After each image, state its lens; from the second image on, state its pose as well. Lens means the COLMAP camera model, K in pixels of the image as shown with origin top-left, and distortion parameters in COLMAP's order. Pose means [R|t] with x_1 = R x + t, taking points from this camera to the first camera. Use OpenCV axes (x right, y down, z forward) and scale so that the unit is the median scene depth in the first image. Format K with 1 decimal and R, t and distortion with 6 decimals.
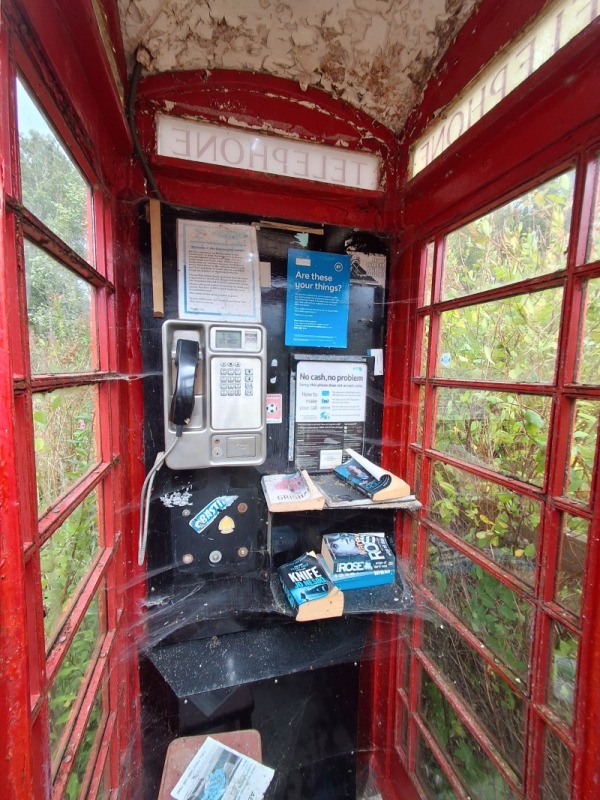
lens RADIAL K [[367.3, 0, 298.7], [0, 367.3, 398.5], [0, 0, 1]] dist [-0.000528, 0.000007]
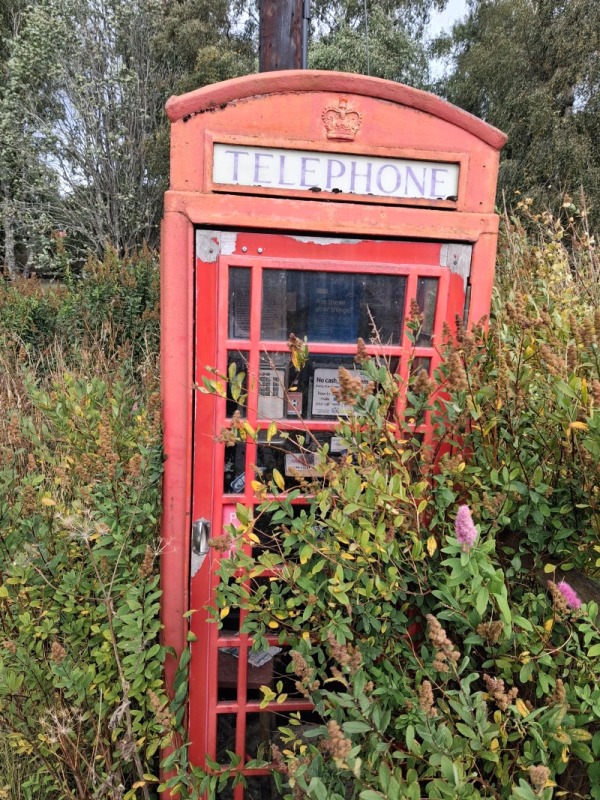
lens RADIAL K [[629.5, 0, 302.0], [0, 629.5, 399.7], [0, 0, 1]] dist [-0.035546, -0.016628]
pose [[0.988758, 0.051906, -0.140223, 0.257766], [-0.038616, 0.994643, 0.095888, -0.193506], [0.144449, -0.089395, 0.985466, -1.155641]]
